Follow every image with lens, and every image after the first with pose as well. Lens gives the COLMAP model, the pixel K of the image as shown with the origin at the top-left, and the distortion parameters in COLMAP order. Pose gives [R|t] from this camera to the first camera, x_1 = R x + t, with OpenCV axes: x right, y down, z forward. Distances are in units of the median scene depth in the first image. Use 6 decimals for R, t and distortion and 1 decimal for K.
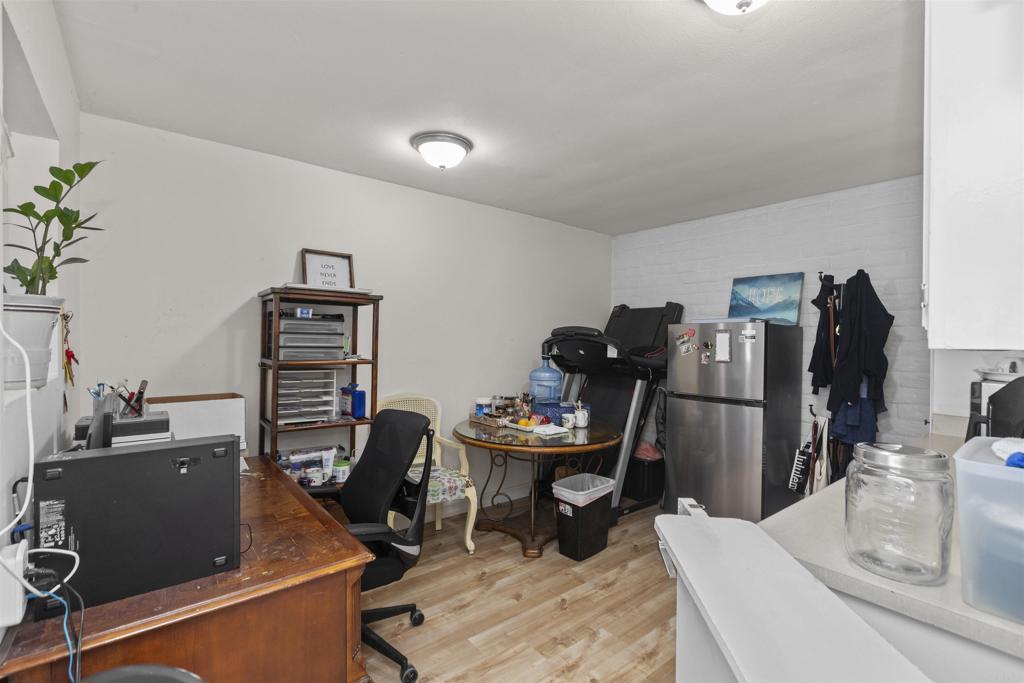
lens RADIAL K [[455.0, 0, 511.9], [0, 455.0, 331.1], [0, 0, 1]] dist [0.002984, 0.000153]
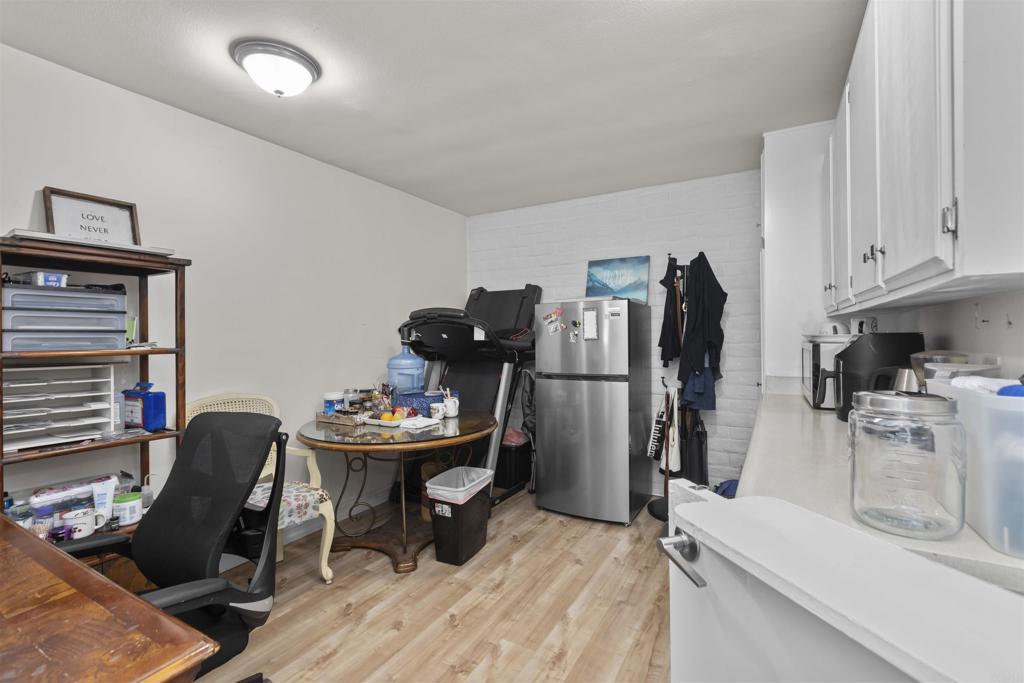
lens RADIAL K [[455.0, 0, 511.9], [0, 455.0, 331.1], [0, 0, 1]] dist [0.002984, 0.000153]
pose [[0.934736, -0.021117, 0.354715, -0.060961], [0.016180, 0.999727, 0.016878, 0.031072], [-0.354975, -0.010037, 0.934822, 0.127664]]
